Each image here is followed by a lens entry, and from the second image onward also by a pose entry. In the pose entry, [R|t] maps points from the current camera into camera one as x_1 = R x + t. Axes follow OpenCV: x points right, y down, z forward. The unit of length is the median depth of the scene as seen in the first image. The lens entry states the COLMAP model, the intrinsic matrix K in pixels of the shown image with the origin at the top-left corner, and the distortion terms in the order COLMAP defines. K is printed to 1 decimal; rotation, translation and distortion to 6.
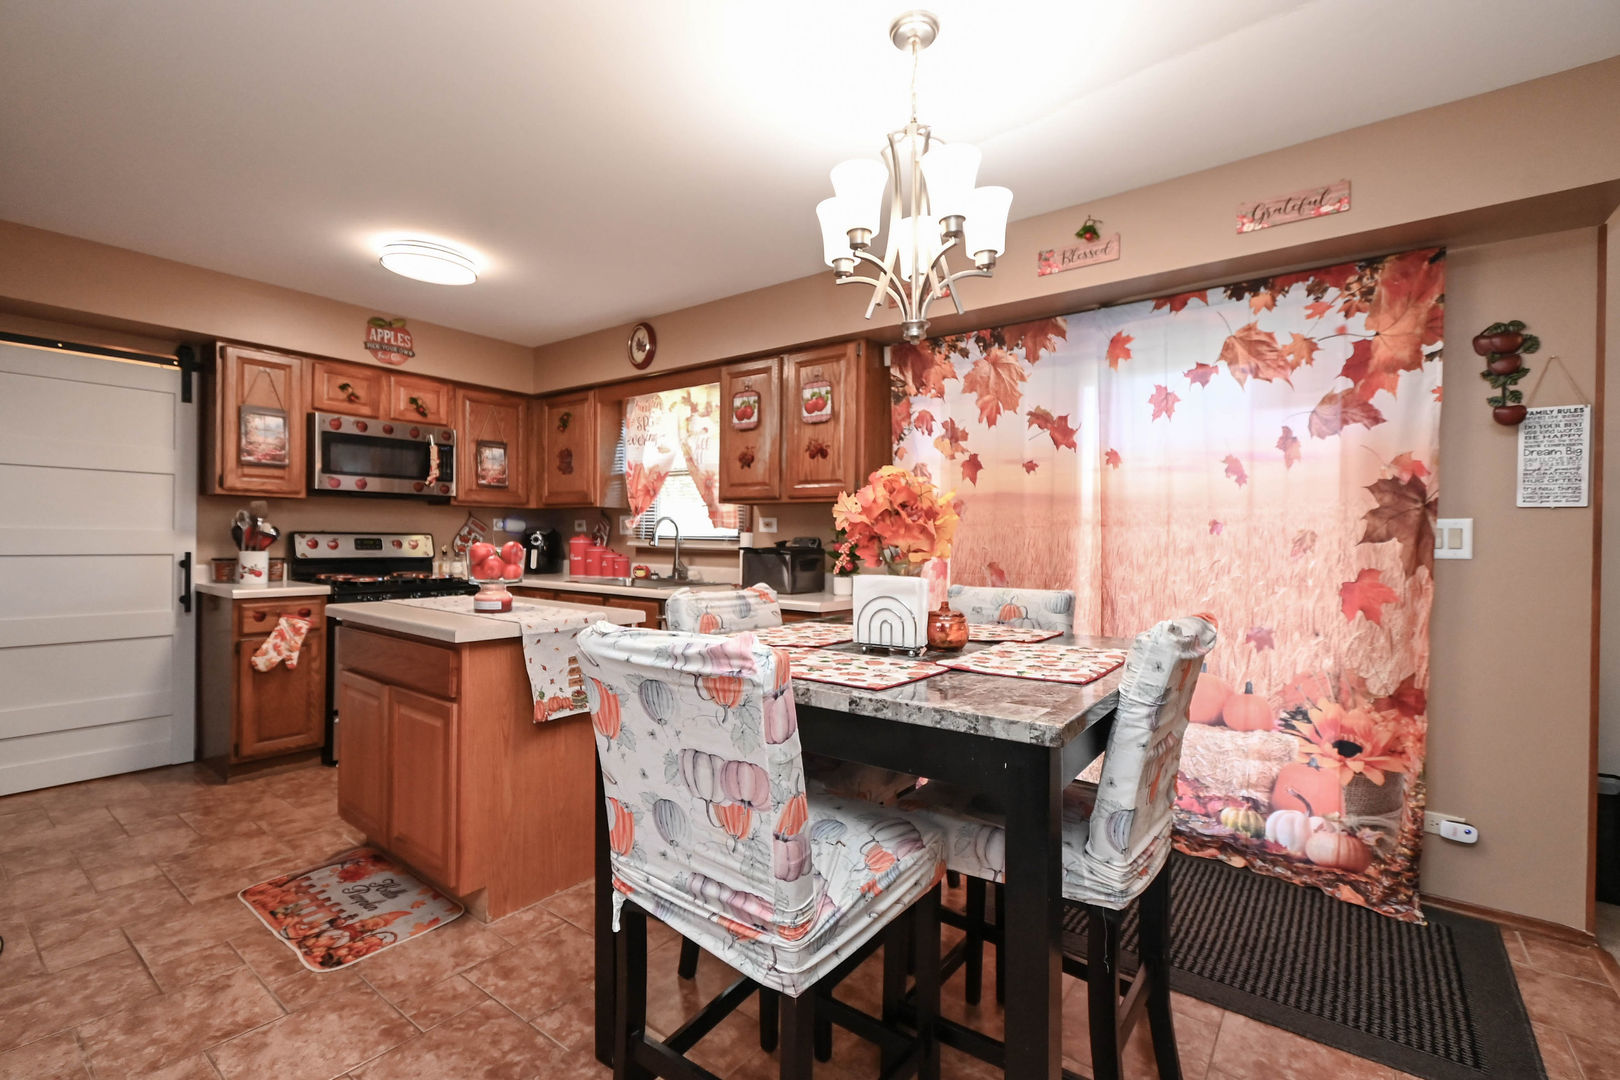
lens RADIAL K [[711.1, 0, 808.4], [0, 711.1, 542.1], [0, 0, 1]] dist [0.000608, -0.001327]
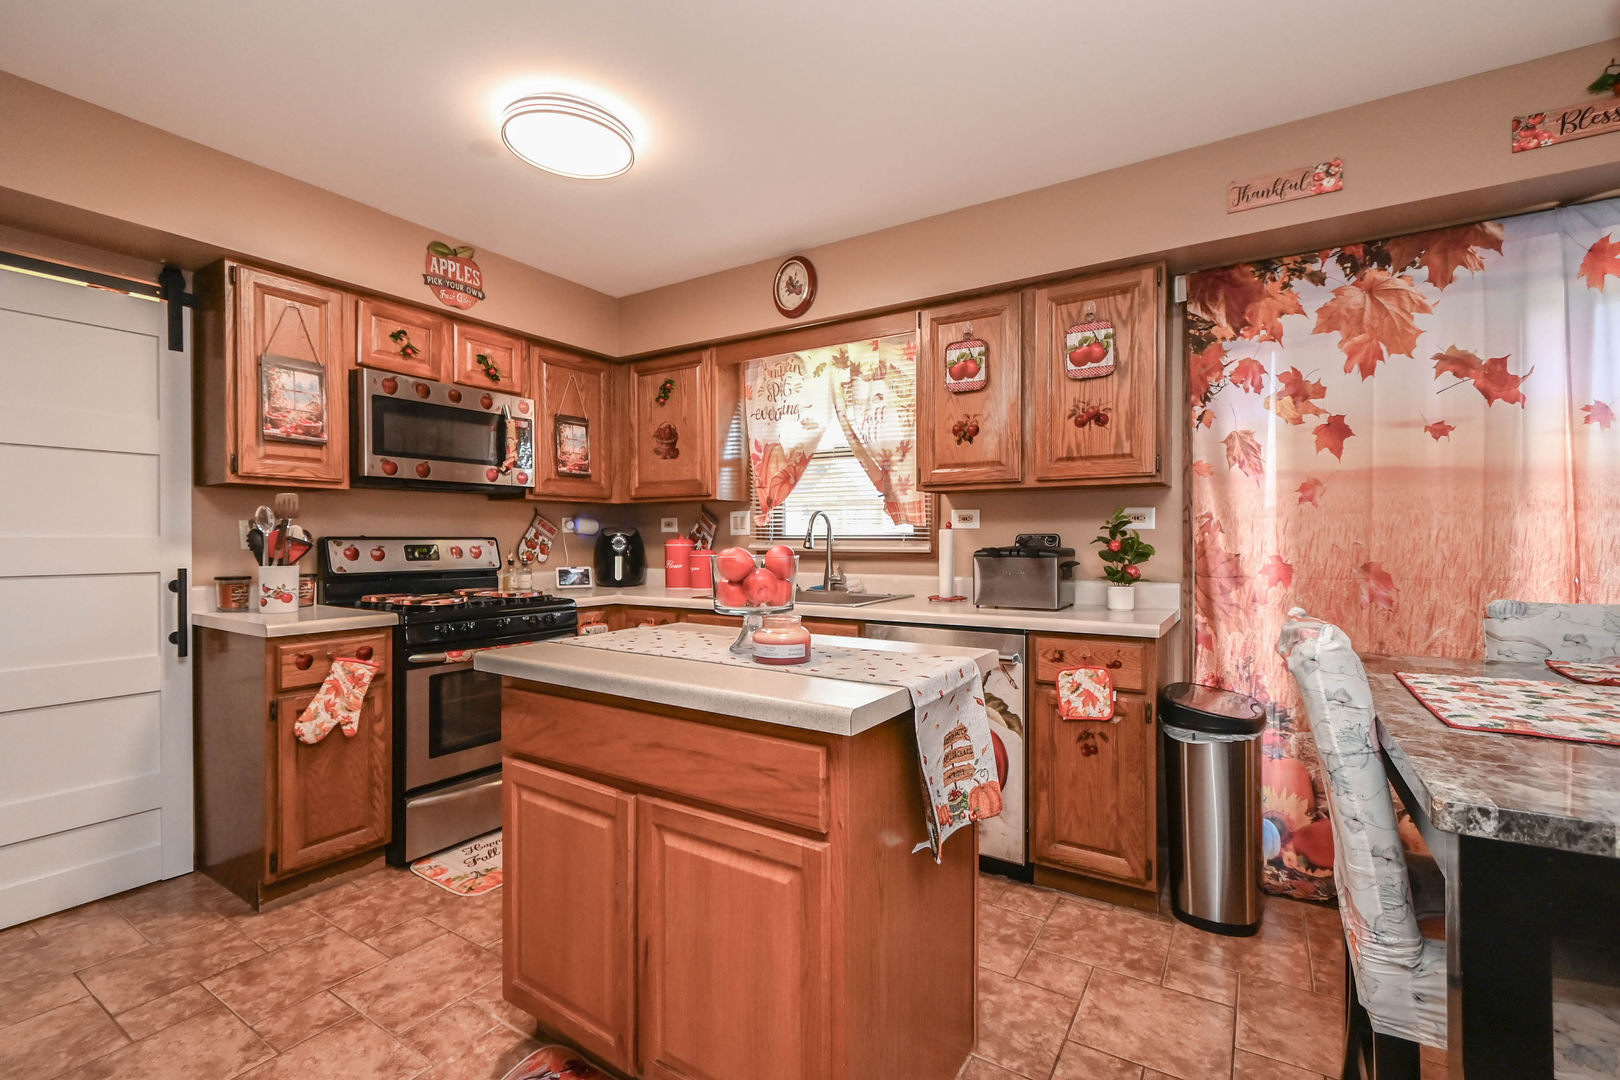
lens RADIAL K [[711.1, 0, 804.5], [0, 711.1, 542.0], [0, 0, 1]] dist [0.000608, -0.001327]
pose [[0.997071, -0.015901, 0.074817, -0.326349], [0.015978, 0.999872, -0.000437, -0.001856], [-0.074800, 0.001631, 0.997197, 0.272926]]
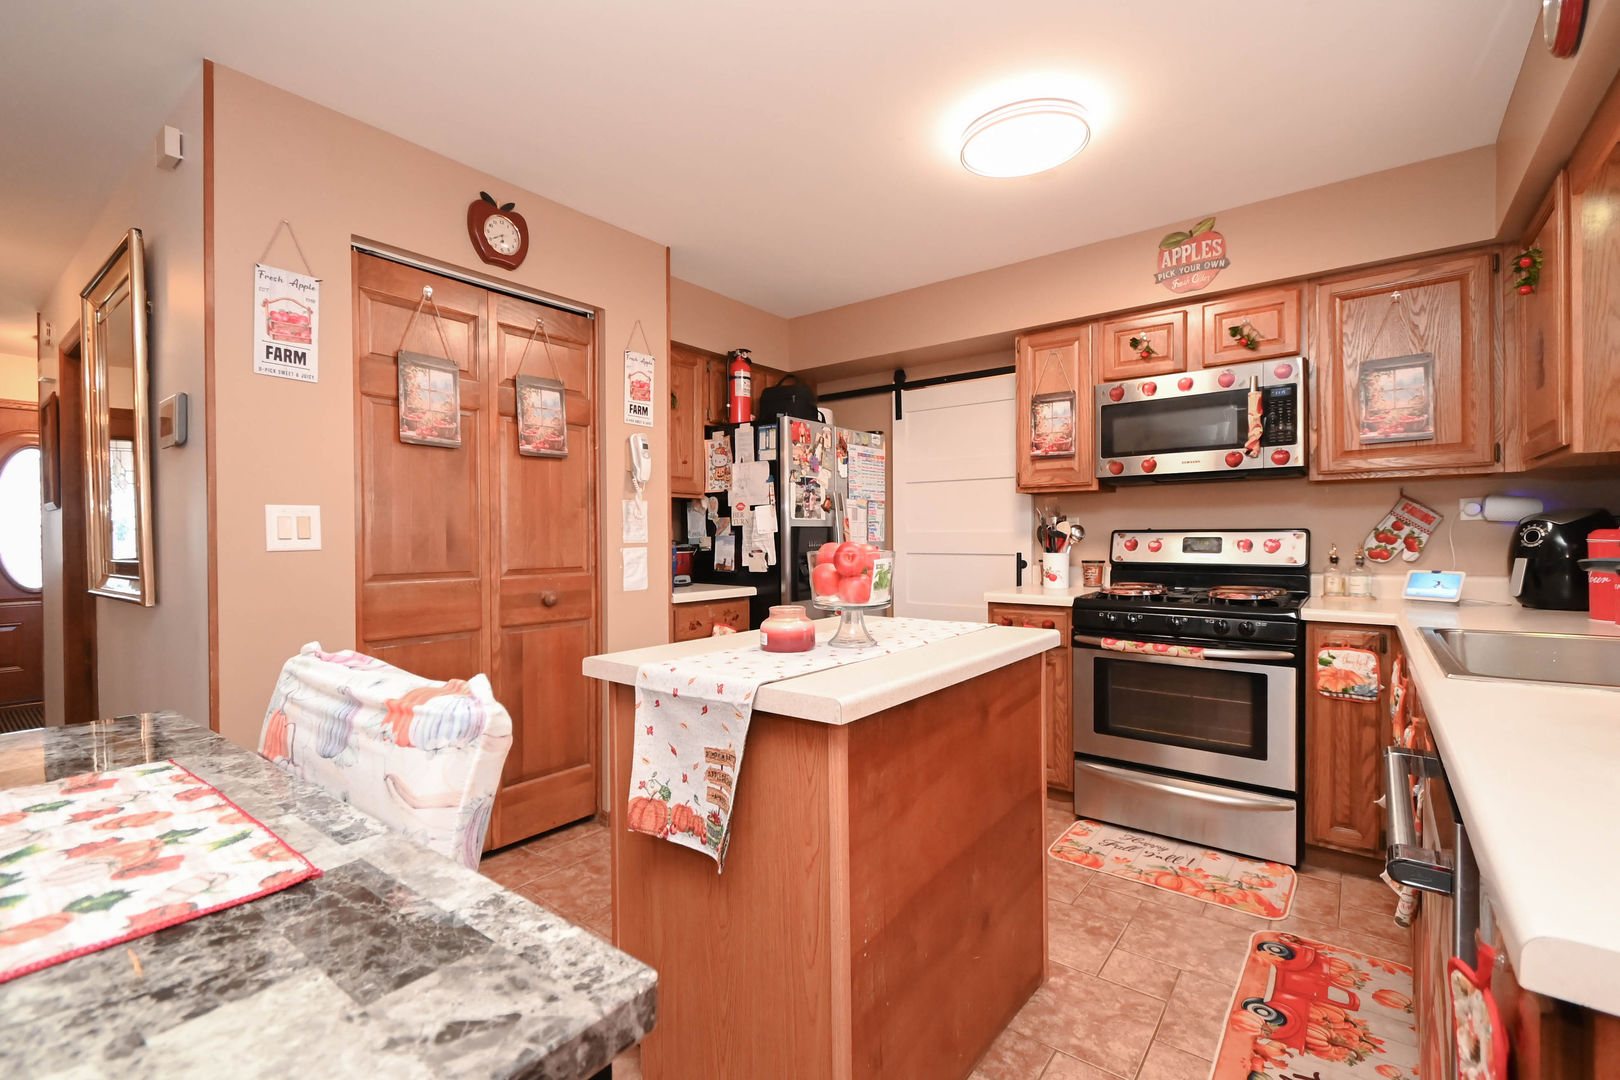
lens RADIAL K [[711.1, 0, 806.5], [0, 711.1, 544.2], [0, 0, 1]] dist [0.000608, -0.001327]
pose [[-0.020770, -0.000196, -0.999784, 0.144554], [0.000528, 1.000000, -0.000207, 0.001961], [0.999784, -0.000532, -0.020770, 0.718395]]
